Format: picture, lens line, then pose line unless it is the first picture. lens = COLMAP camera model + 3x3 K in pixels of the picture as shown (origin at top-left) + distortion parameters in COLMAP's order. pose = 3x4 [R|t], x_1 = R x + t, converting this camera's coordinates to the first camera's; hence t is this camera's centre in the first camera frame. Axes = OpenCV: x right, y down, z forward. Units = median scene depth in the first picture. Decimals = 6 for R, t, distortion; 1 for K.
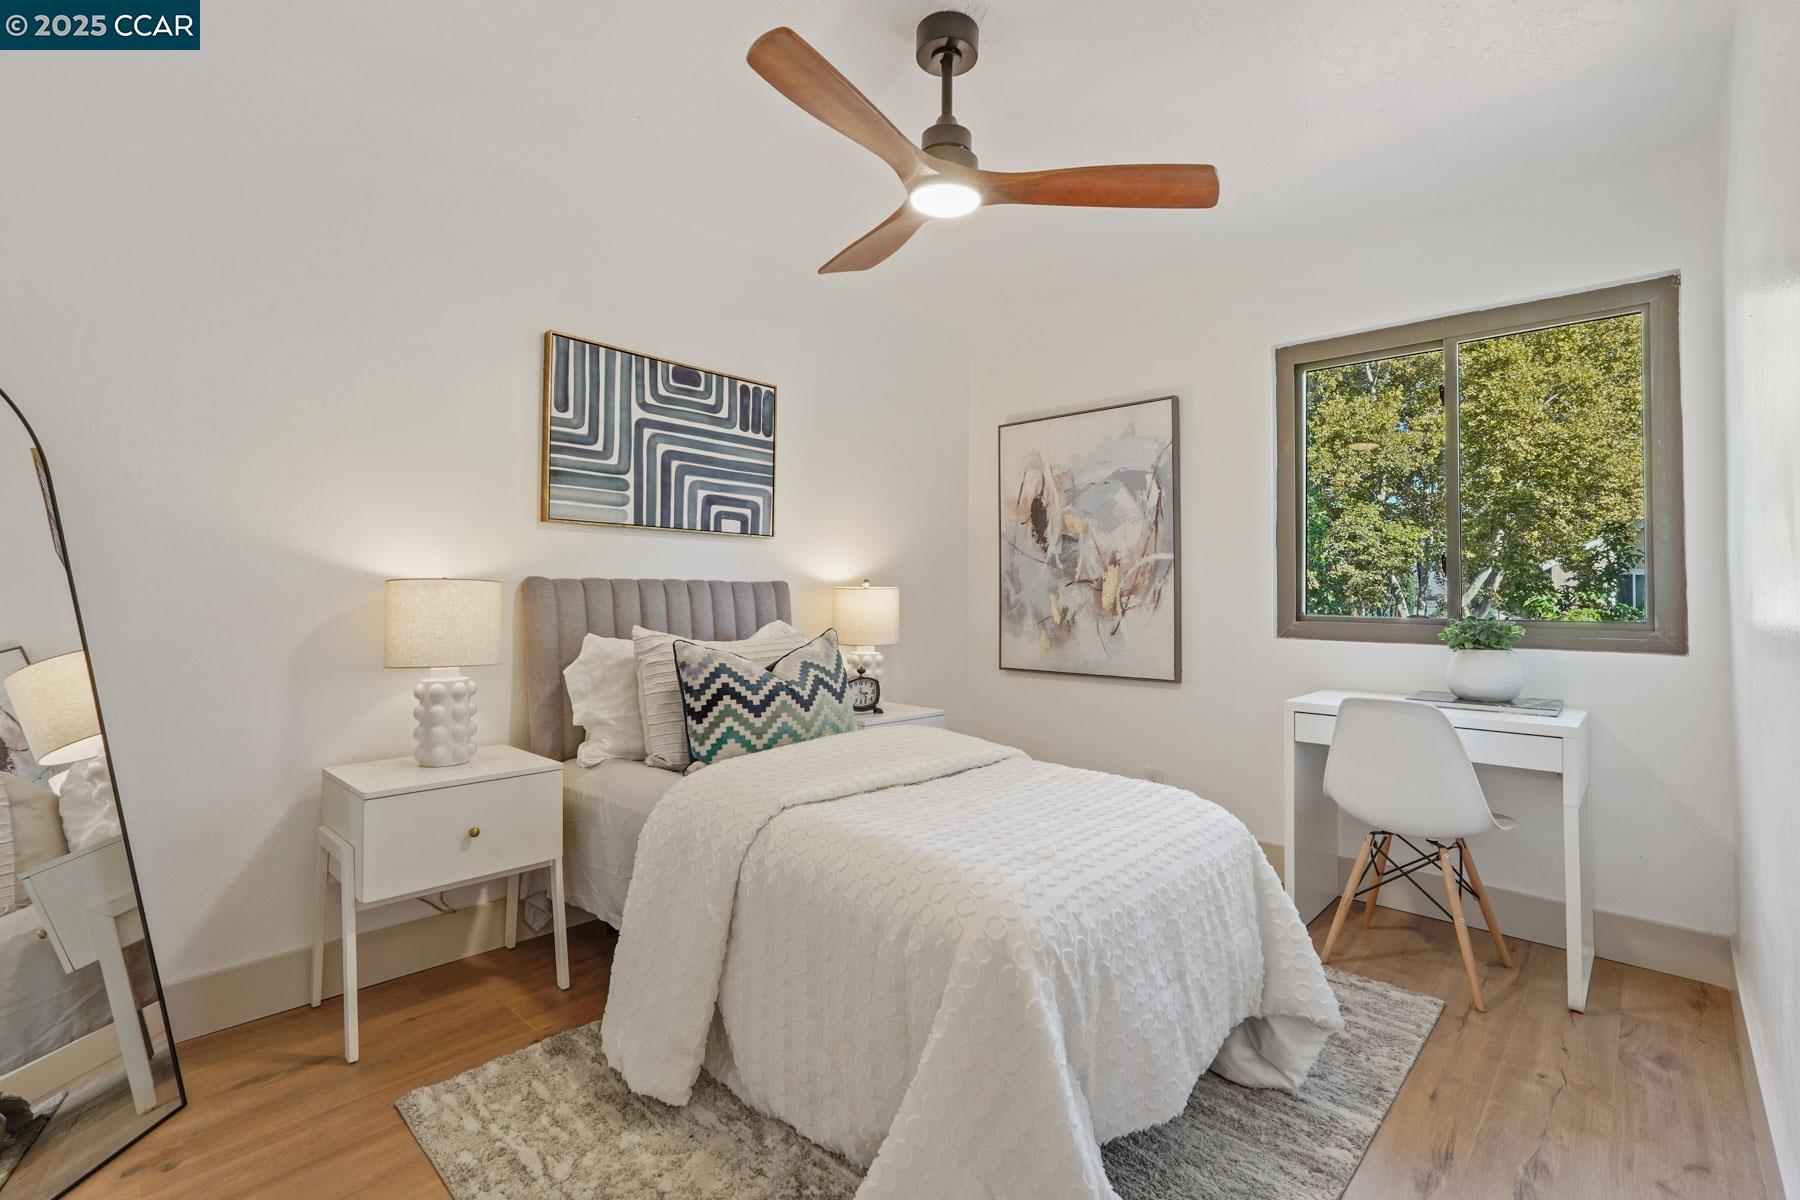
lens RADIAL K [[817.9, 0, 898.5], [0, 817.9, 574.3], [0, 0, 1]] dist [-0.001457, 0.000091]
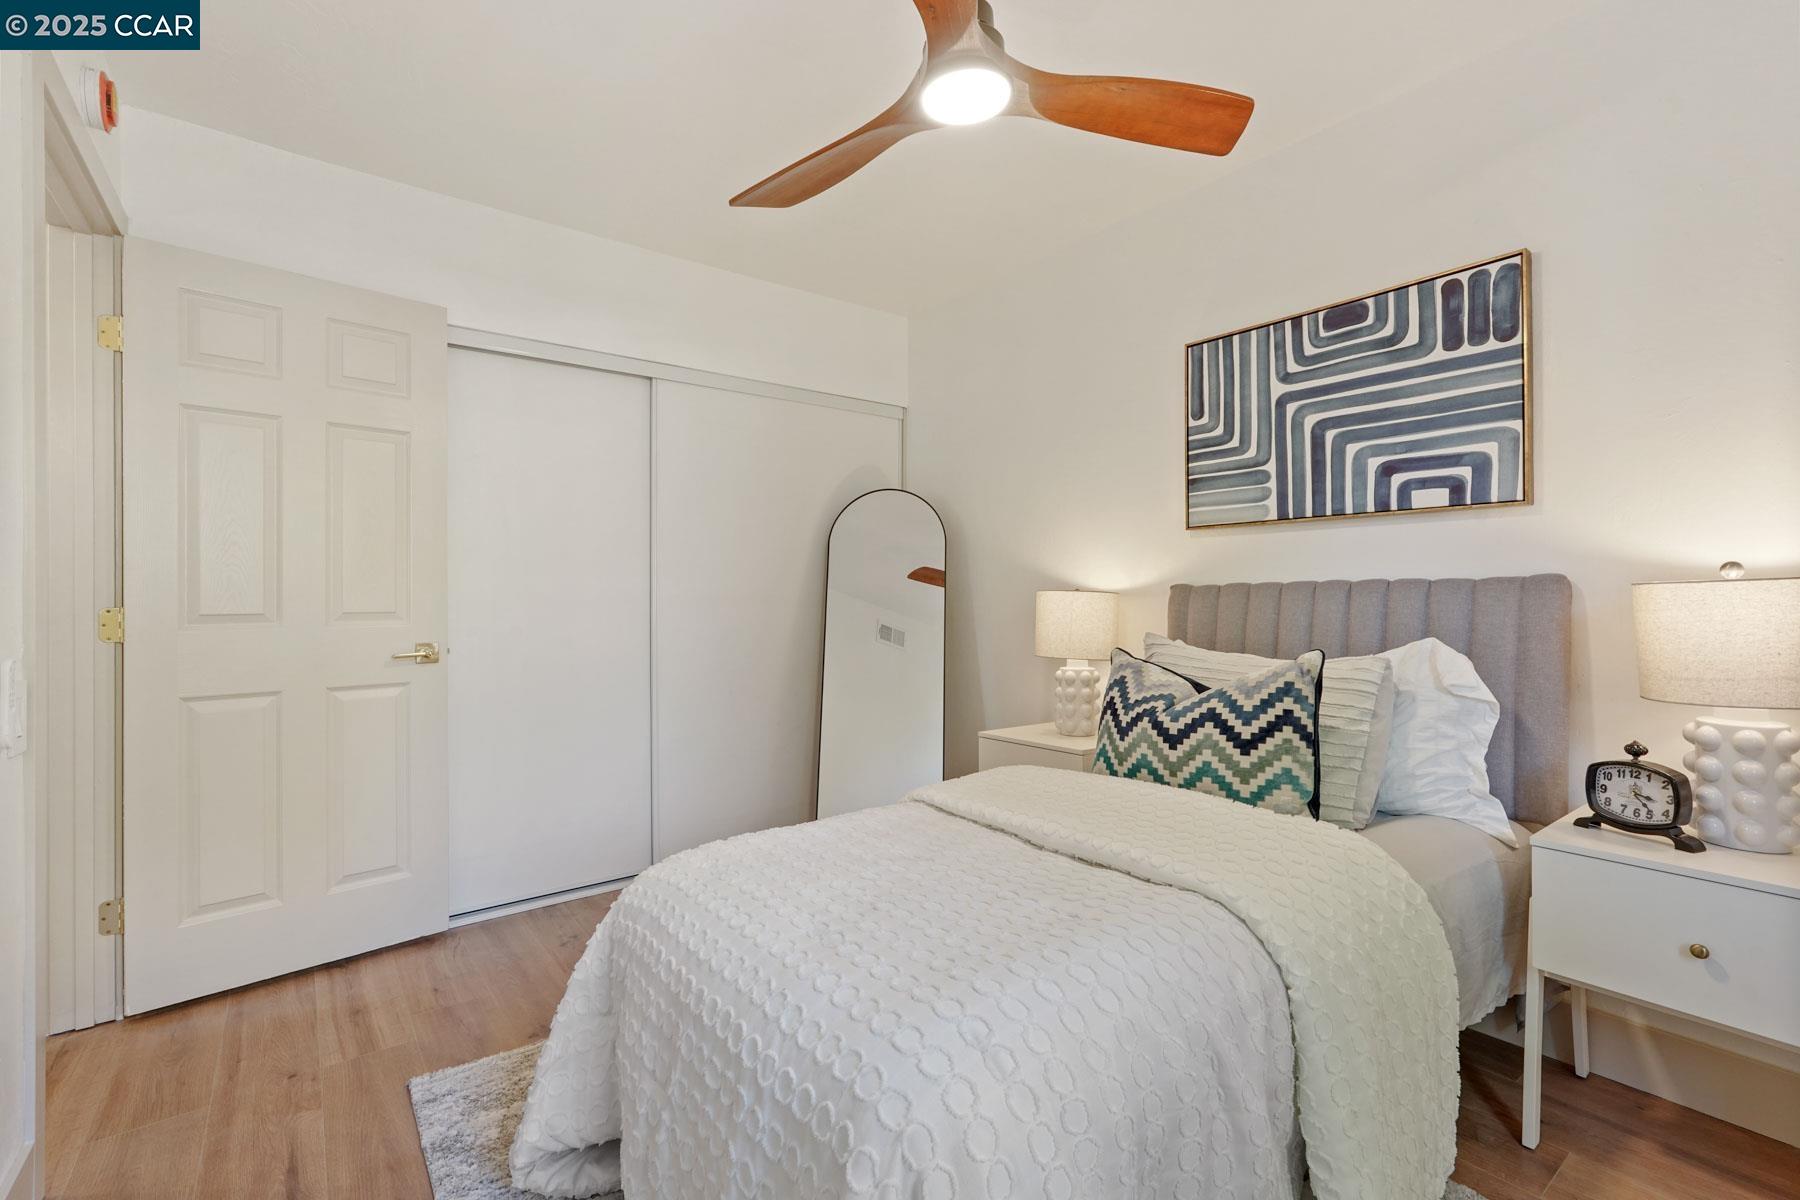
lens RADIAL K [[794.9, 0, 900.0], [0, 794.9, 600.0], [0, 0, 1]] dist [-0.001915, 0.000628]
pose [[-0.154256, -0.007485, -0.988003, 0.564778], [0.029160, 0.999501, -0.012125, 0.022896], [0.987600, -0.030681, -0.153961, 0.723427]]
